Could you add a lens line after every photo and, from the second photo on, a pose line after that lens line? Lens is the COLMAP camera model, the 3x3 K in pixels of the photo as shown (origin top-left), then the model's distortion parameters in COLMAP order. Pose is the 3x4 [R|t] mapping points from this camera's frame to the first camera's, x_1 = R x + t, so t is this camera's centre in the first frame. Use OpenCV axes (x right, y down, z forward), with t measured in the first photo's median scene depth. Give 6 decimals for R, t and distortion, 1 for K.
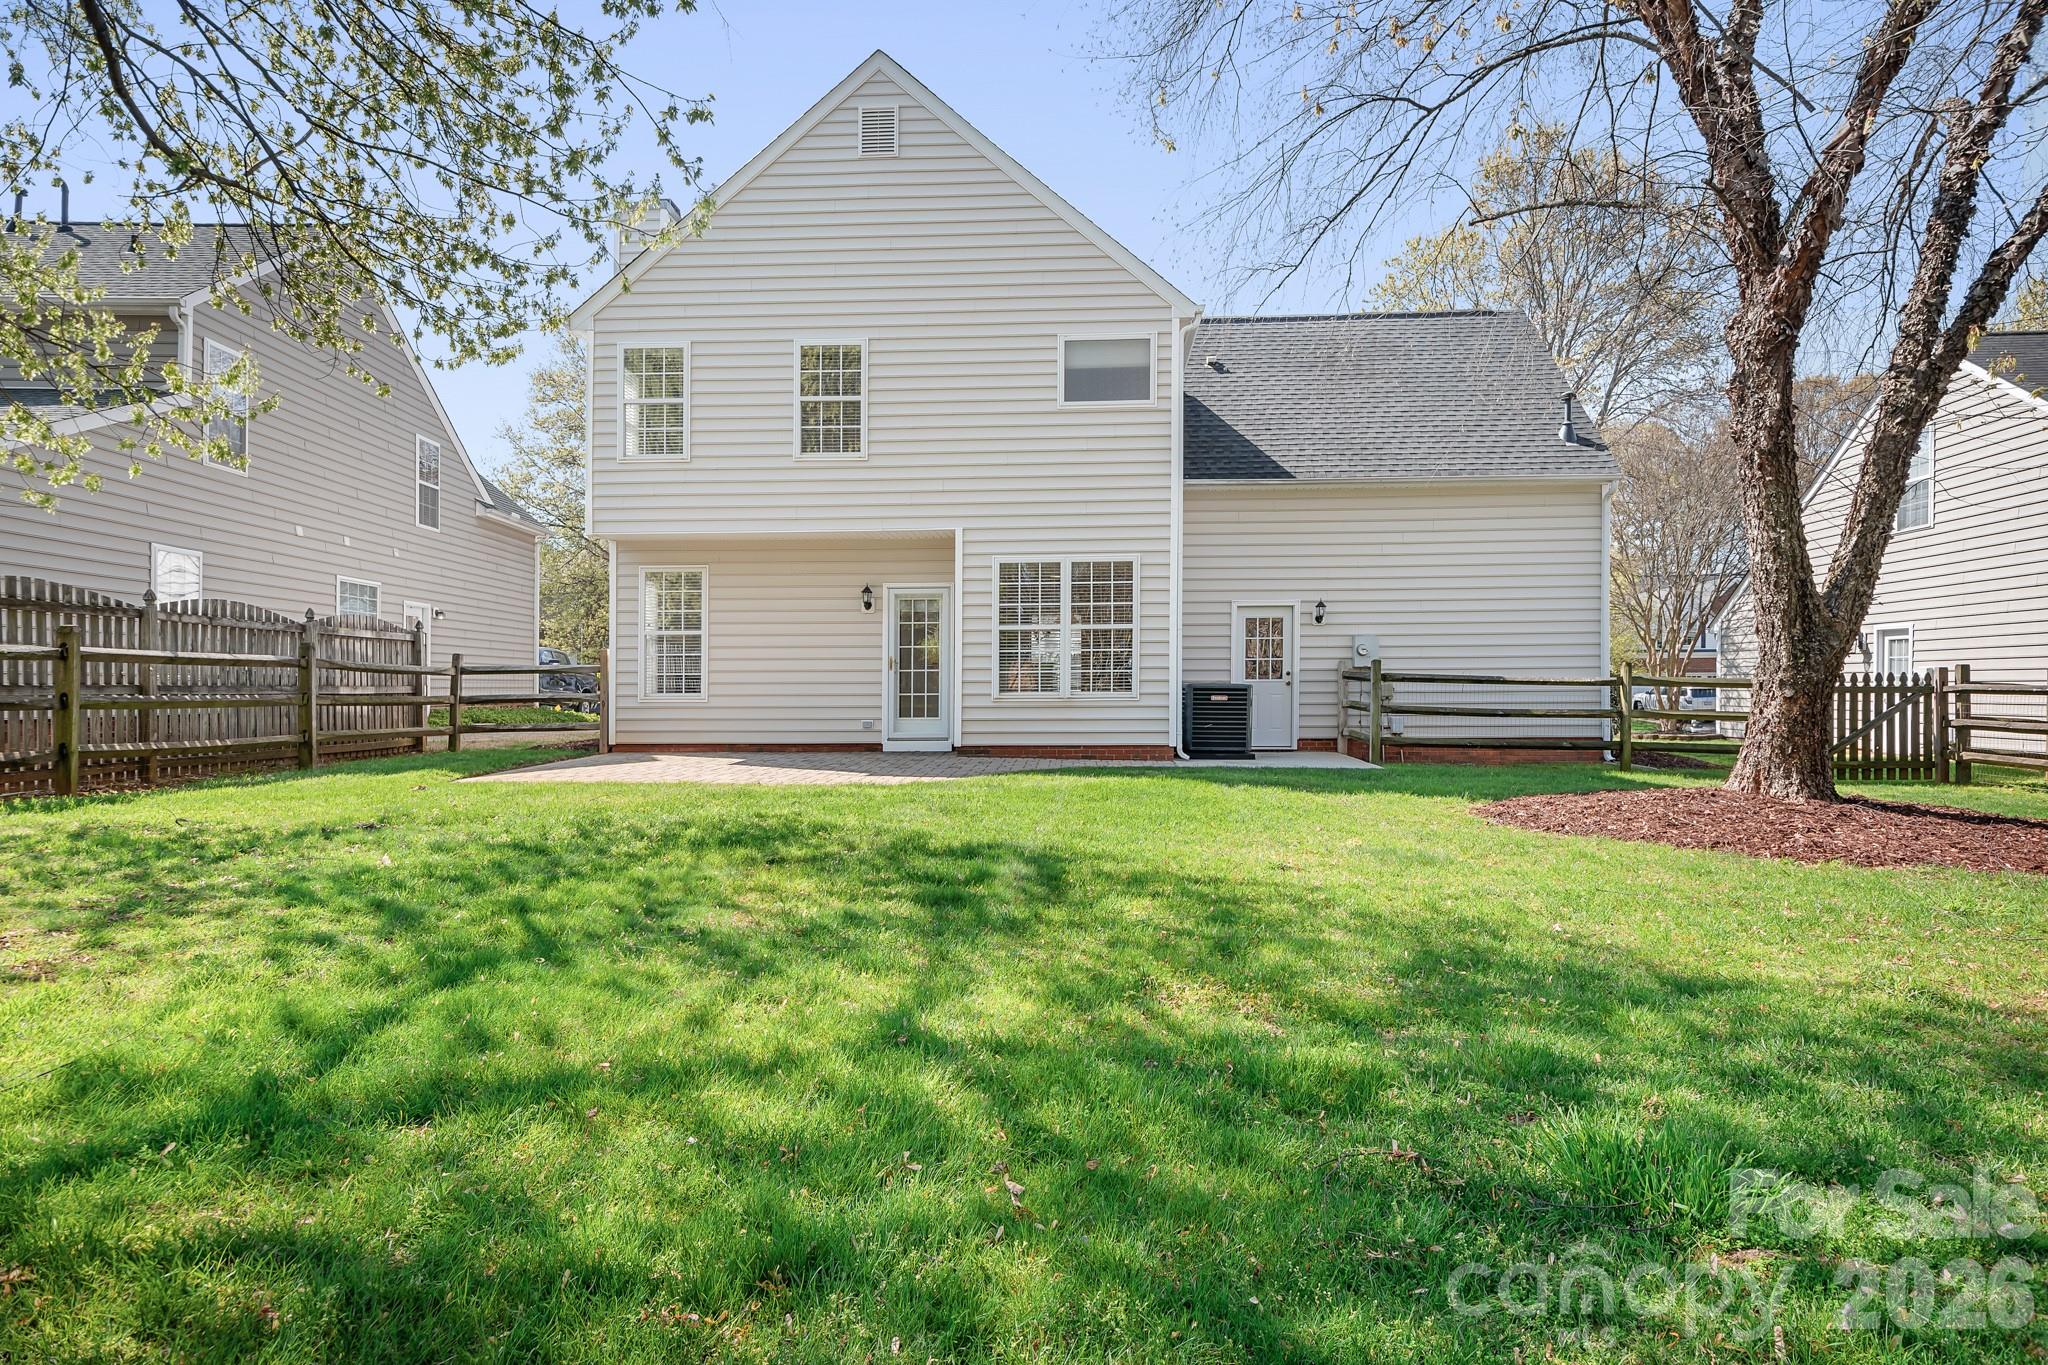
lens RADIAL K [[1150.0, 0, 1015.1], [0, 1150.0, 677.5], [0, 0, 1]] dist [0.022487, -0.002583]
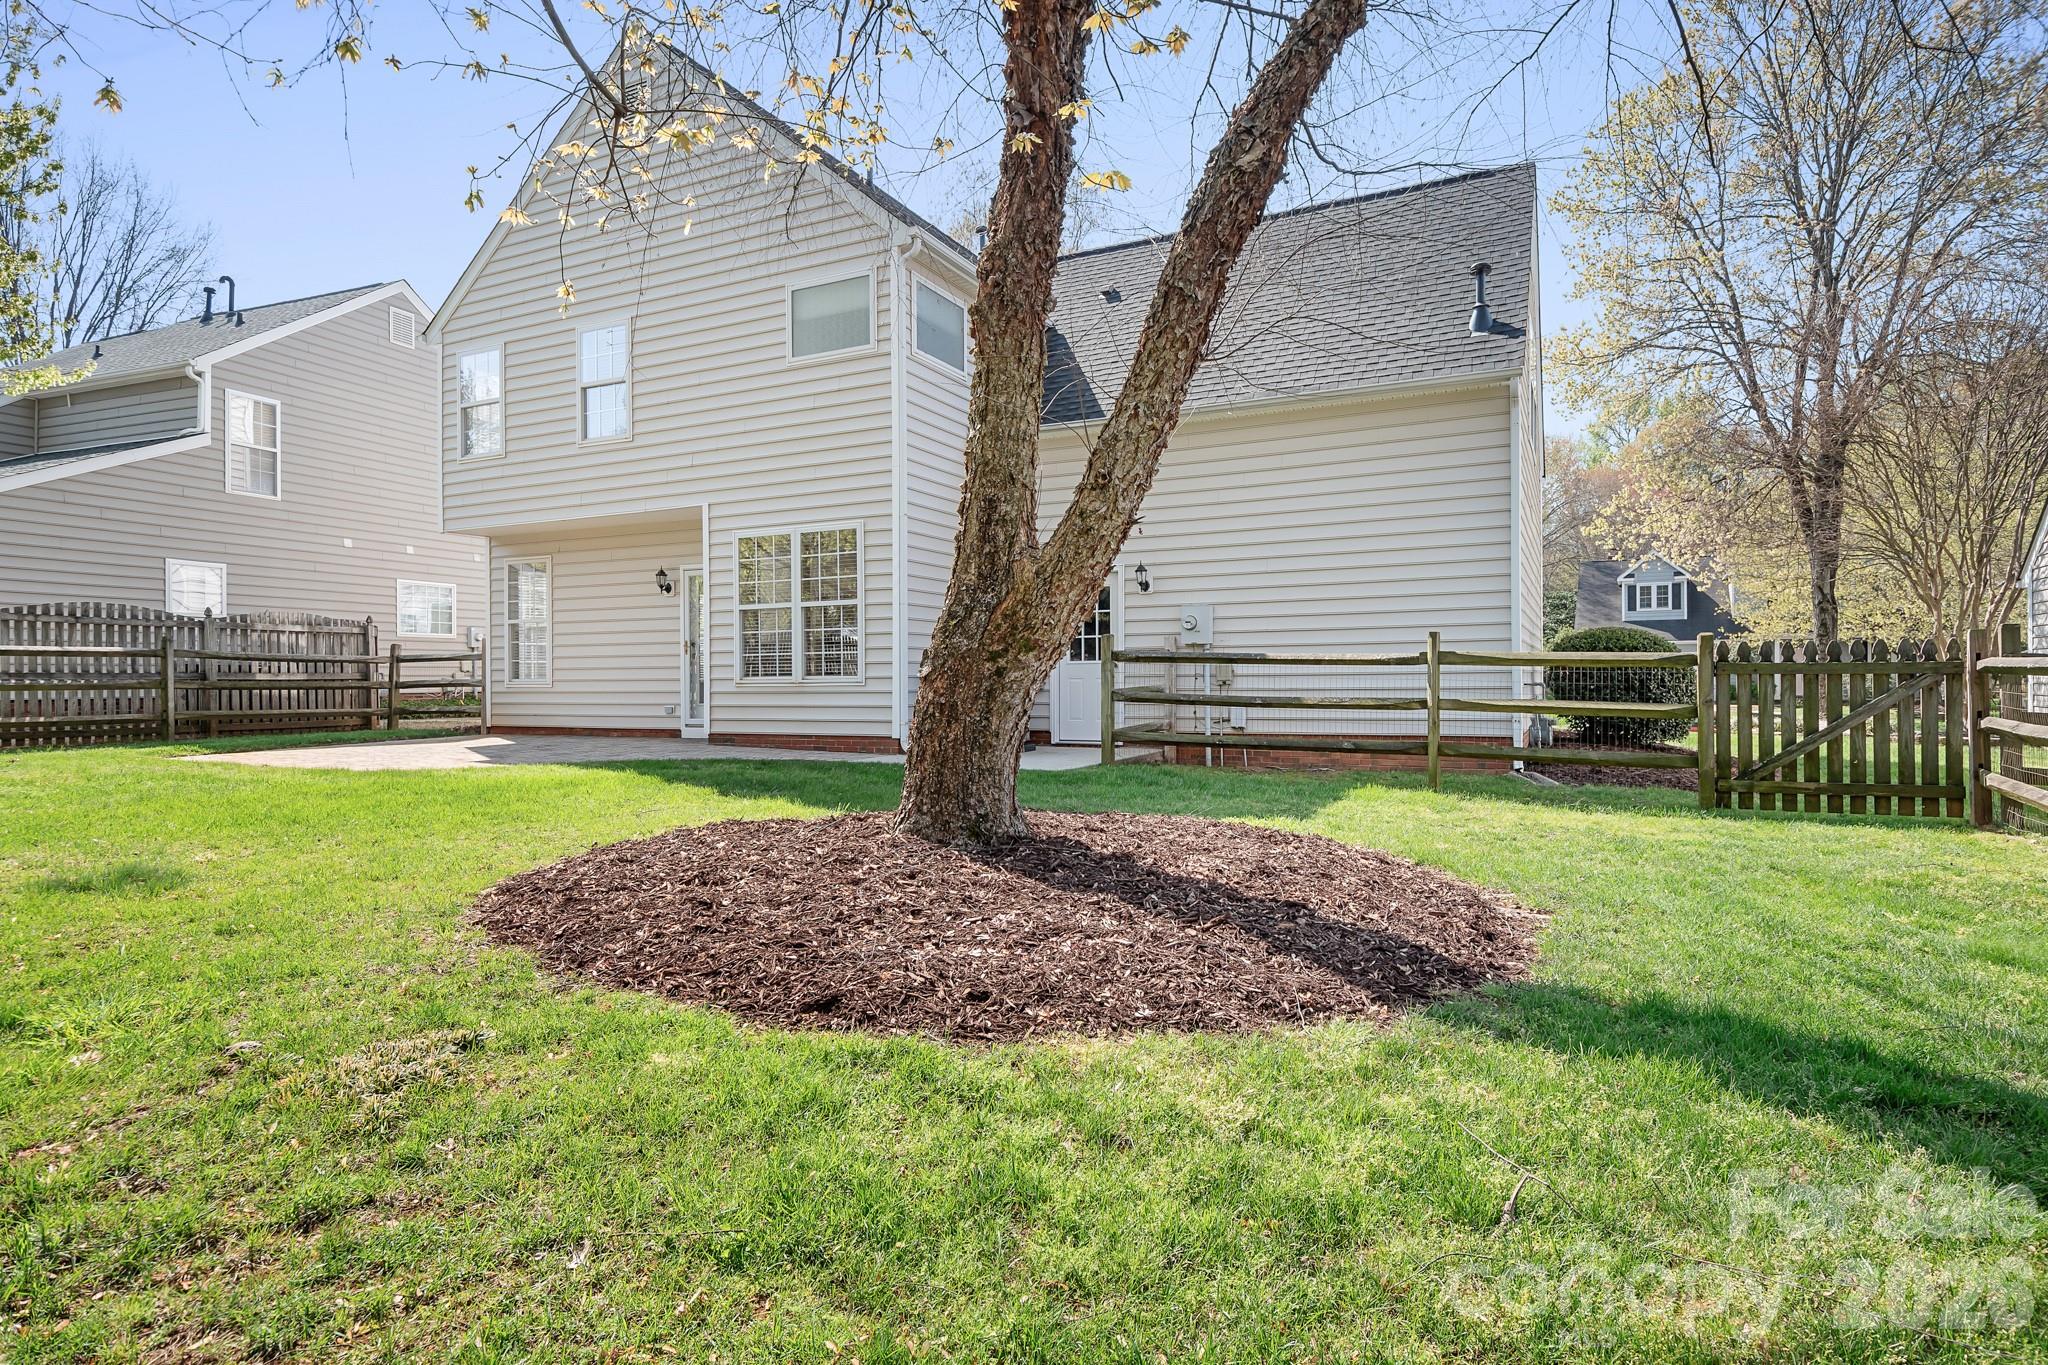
lens RADIAL K [[1150.0, 0, 1034.3], [0, 1150.0, 666.6], [0, 0, 1]] dist [0.022487, -0.002583]
pose [[0.908253, -0.006643, -0.418369, 0.592030], [0.007160, 0.999974, -0.000335, 0.006657], [0.418361, -0.002691, 0.908277, 0.248100]]
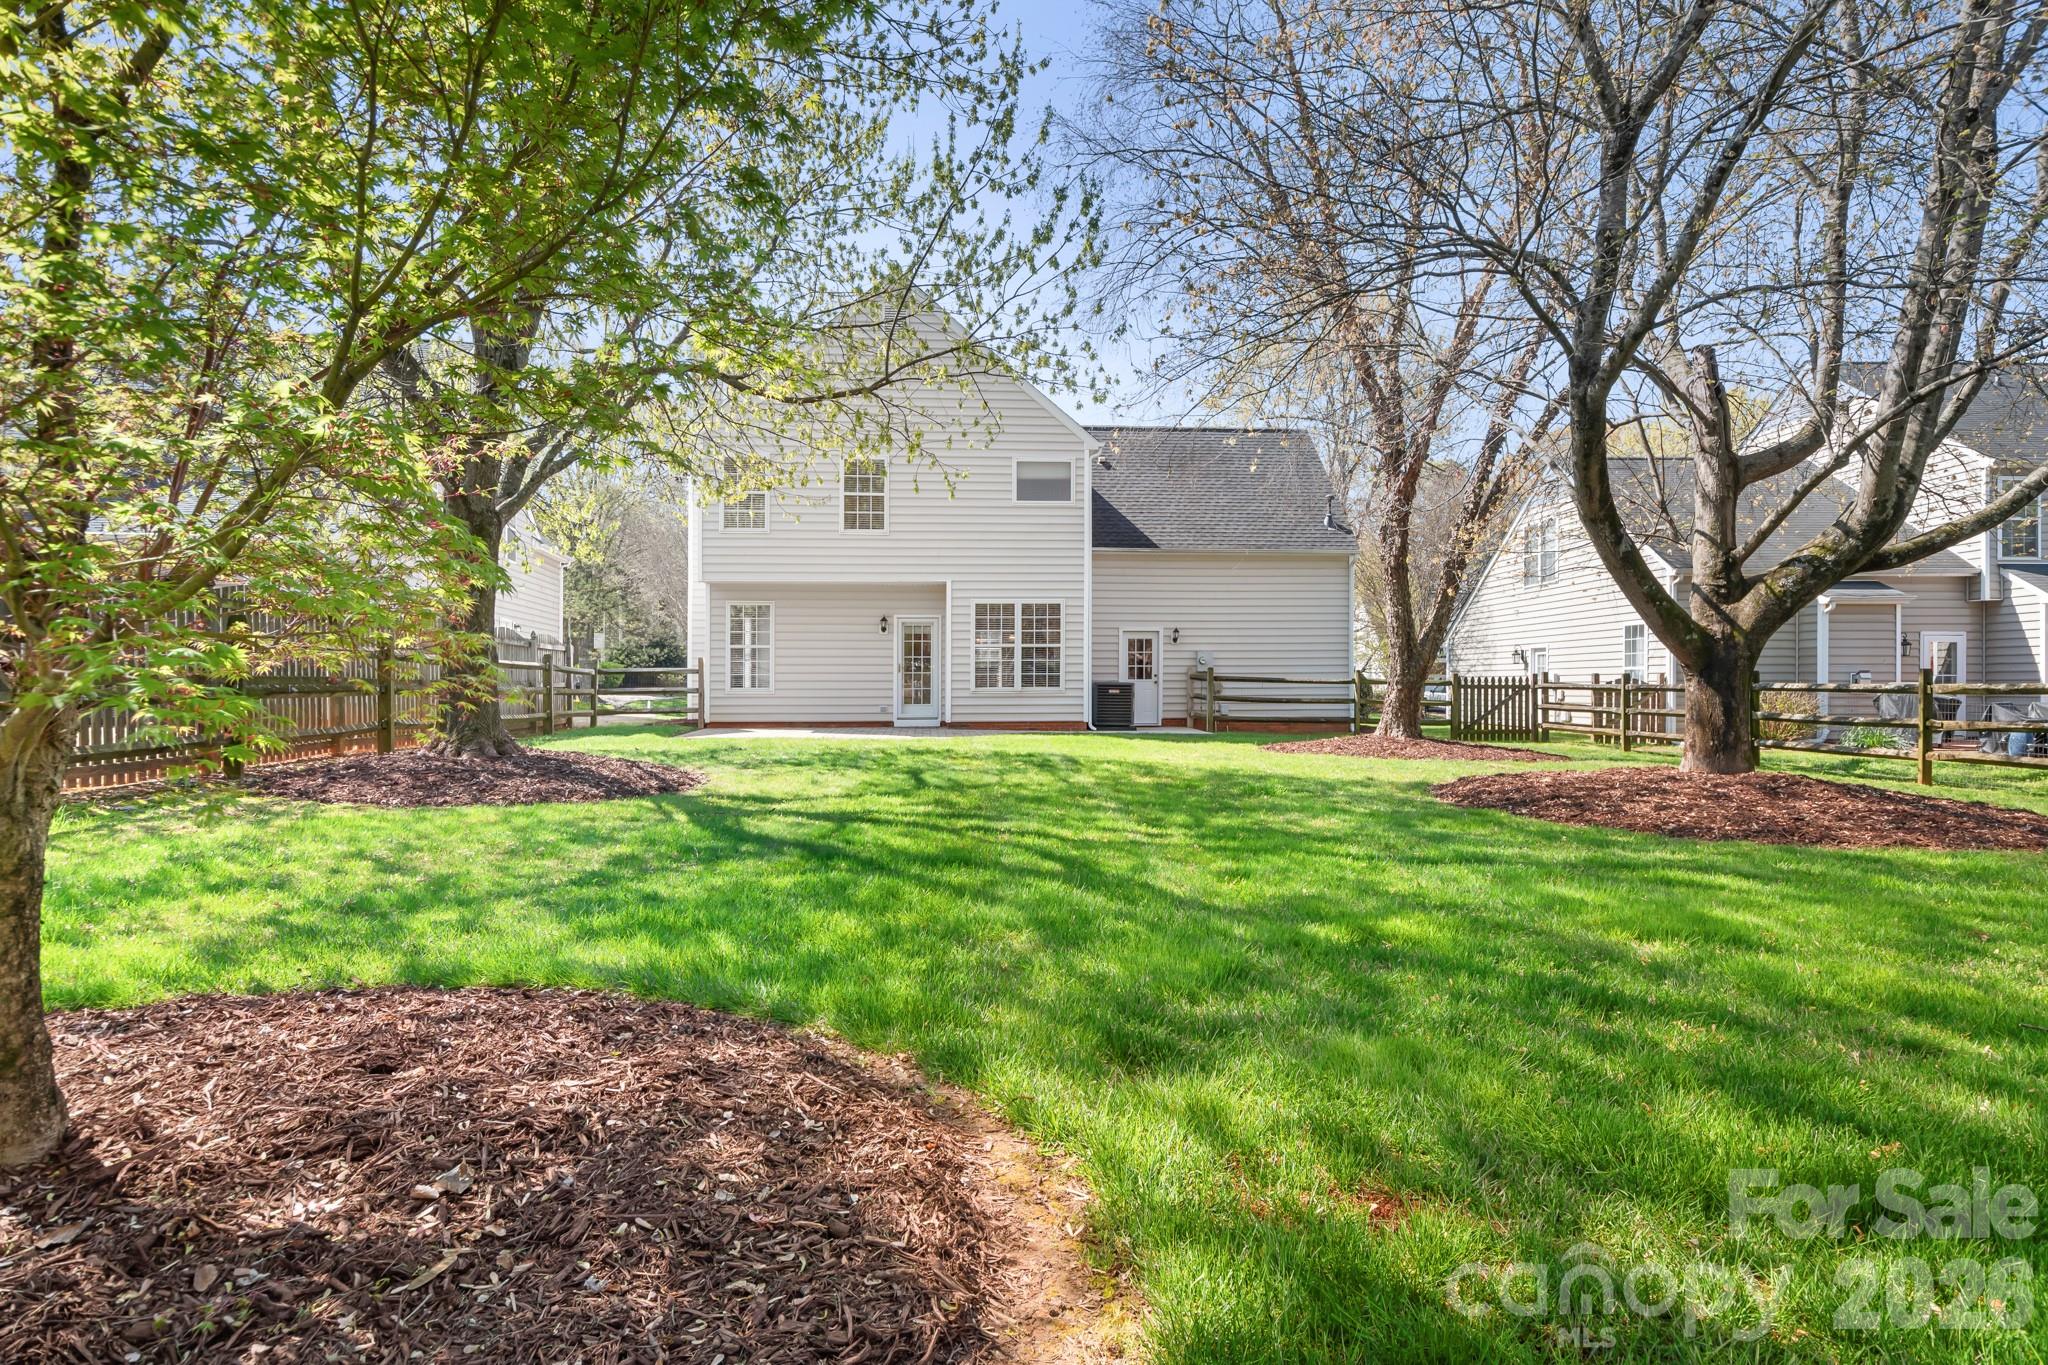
lens RADIAL K [[1150.0, 0, 1017.2], [0, 1150.0, 693.6], [0, 0, 1]] dist [0.022487, -0.002583]
pose [[0.991902, 0.002005, 0.126992, -0.152552], [-0.003806, 0.999896, 0.013942, -0.000217], [-0.126951, -0.014312, 0.991806, -0.538374]]
